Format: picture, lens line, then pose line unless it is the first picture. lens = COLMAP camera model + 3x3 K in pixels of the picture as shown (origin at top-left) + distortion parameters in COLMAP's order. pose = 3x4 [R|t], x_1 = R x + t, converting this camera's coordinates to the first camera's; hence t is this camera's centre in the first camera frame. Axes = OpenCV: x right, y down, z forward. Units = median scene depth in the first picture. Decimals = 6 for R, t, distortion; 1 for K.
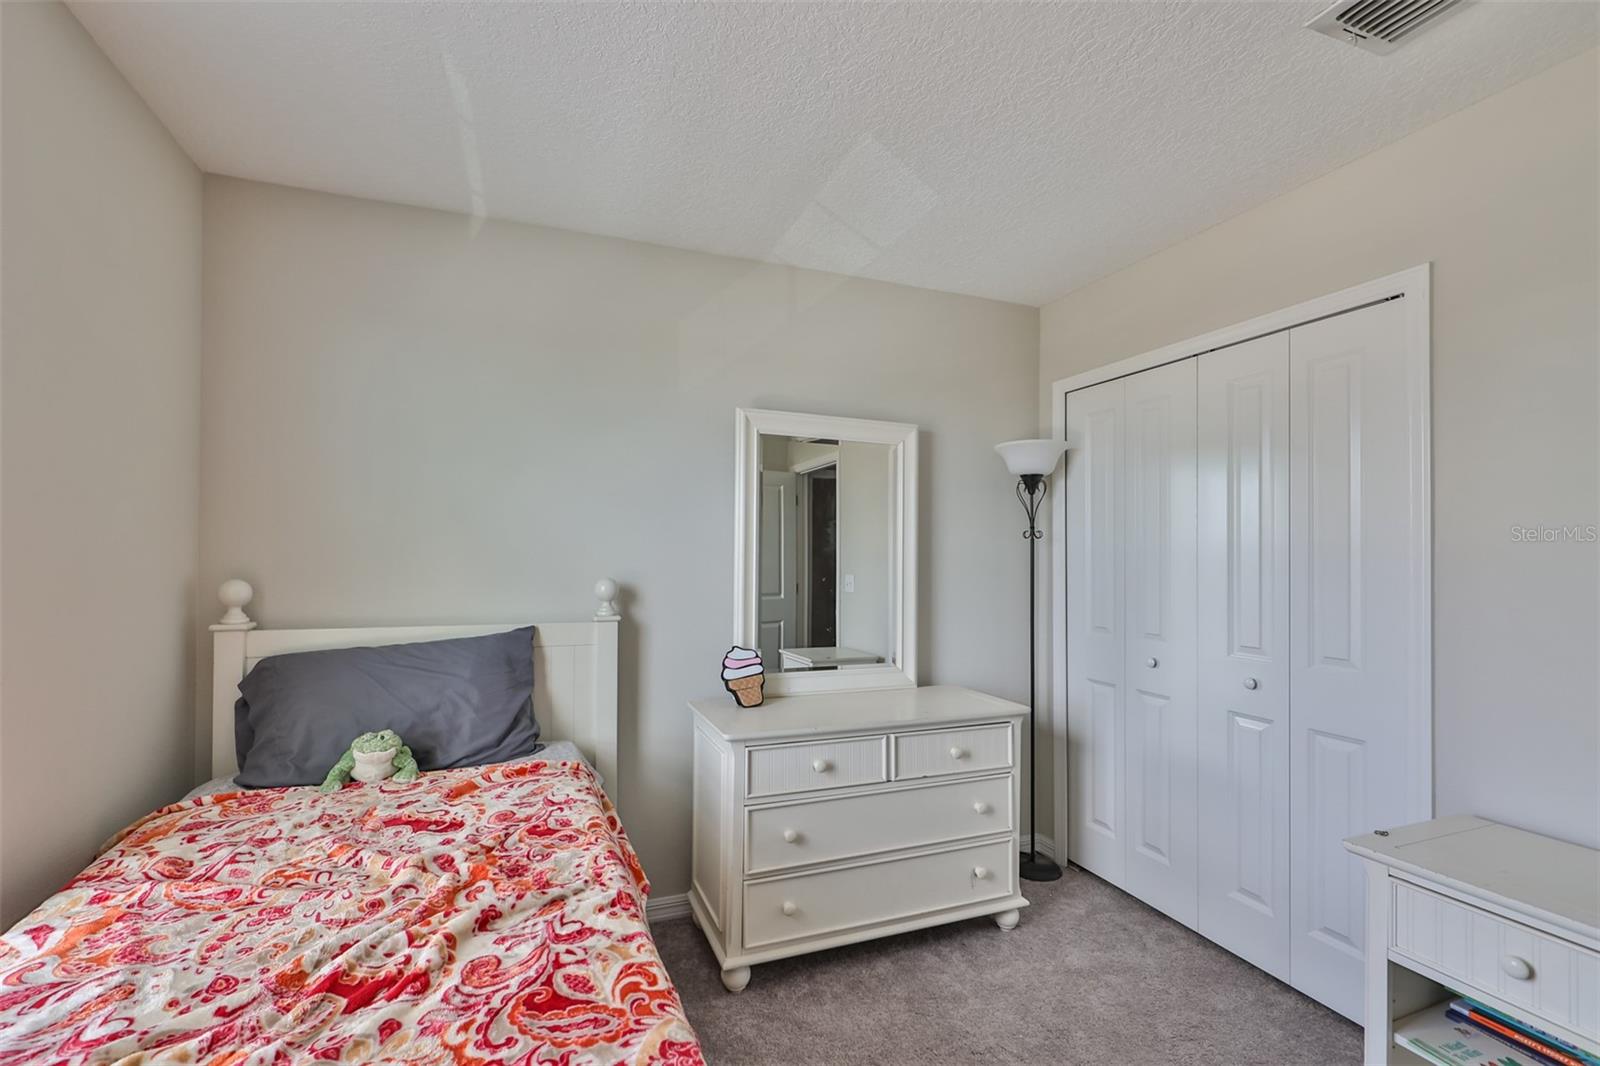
lens RADIAL K [[669.6, 0, 761.0], [0, 669.6, 561.2], [0, 0, 1]] dist [-0.001623, 0.000630]
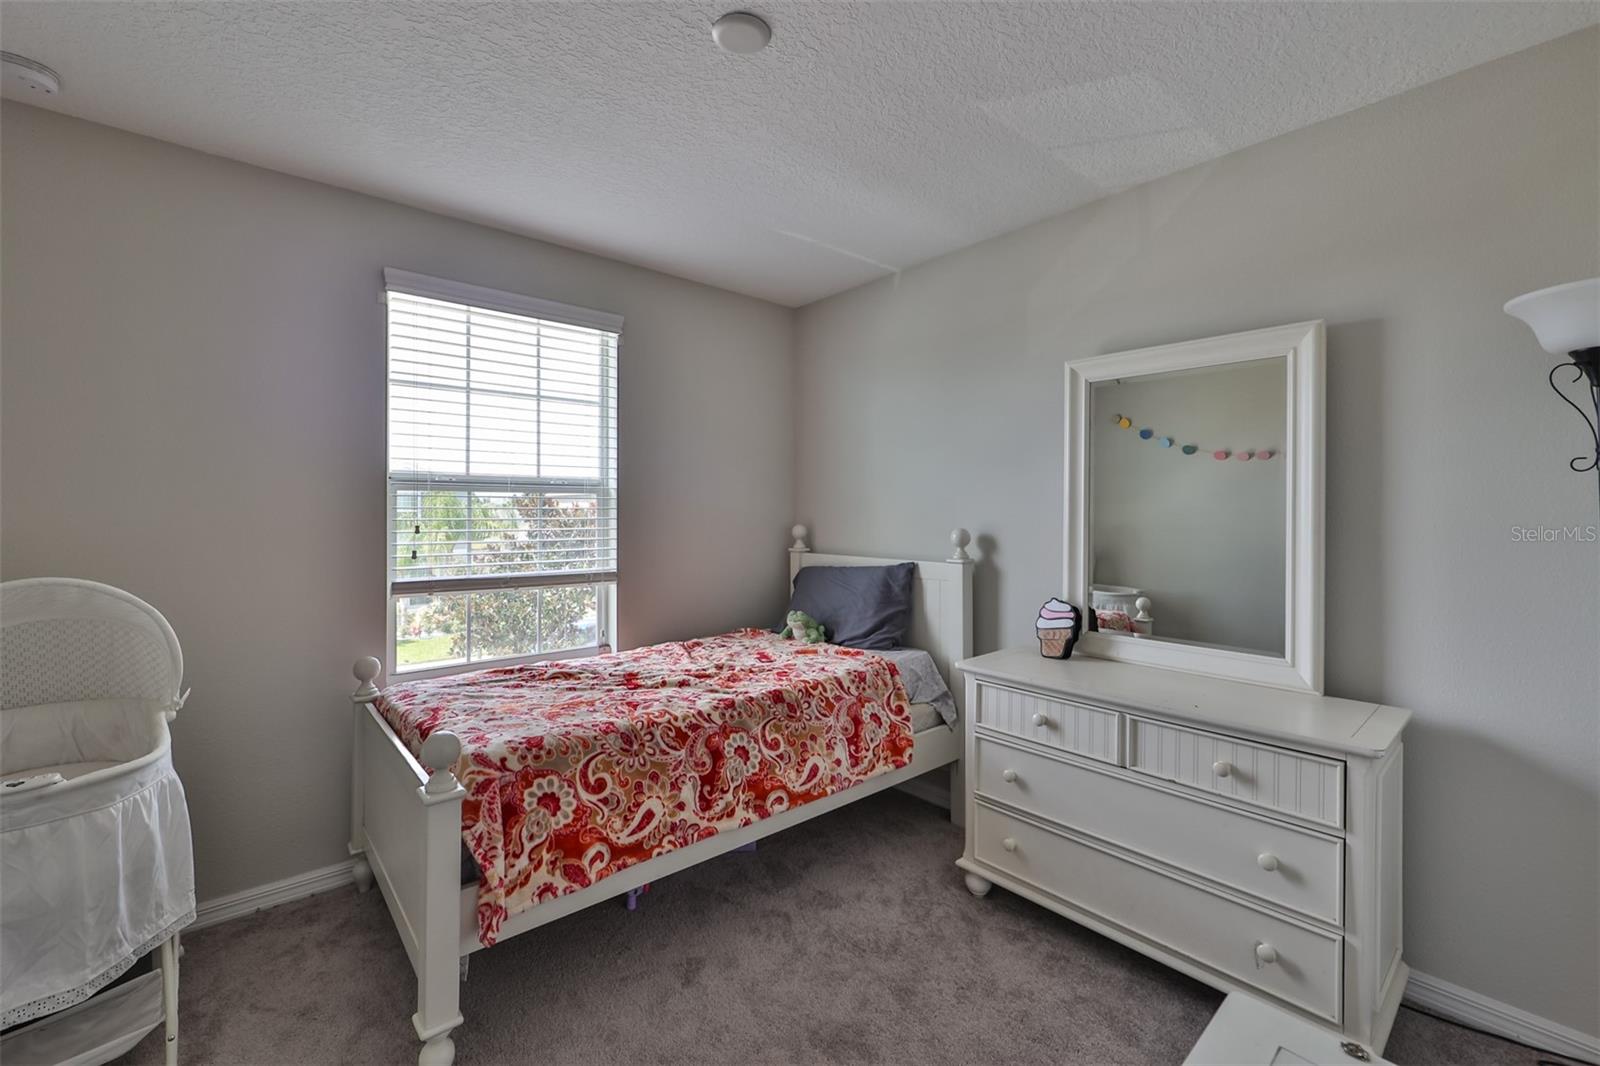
lens RADIAL K [[669.6, 0, 792.3], [0, 669.6, 522.9], [0, 0, 1]] dist [-0.001623, 0.000630]
pose [[0.361067, 0.008636, -0.932500, 0.836382], [-0.003370, 0.999963, 0.007956, 0.007023], [0.932534, 0.000270, 0.361083, 0.283402]]
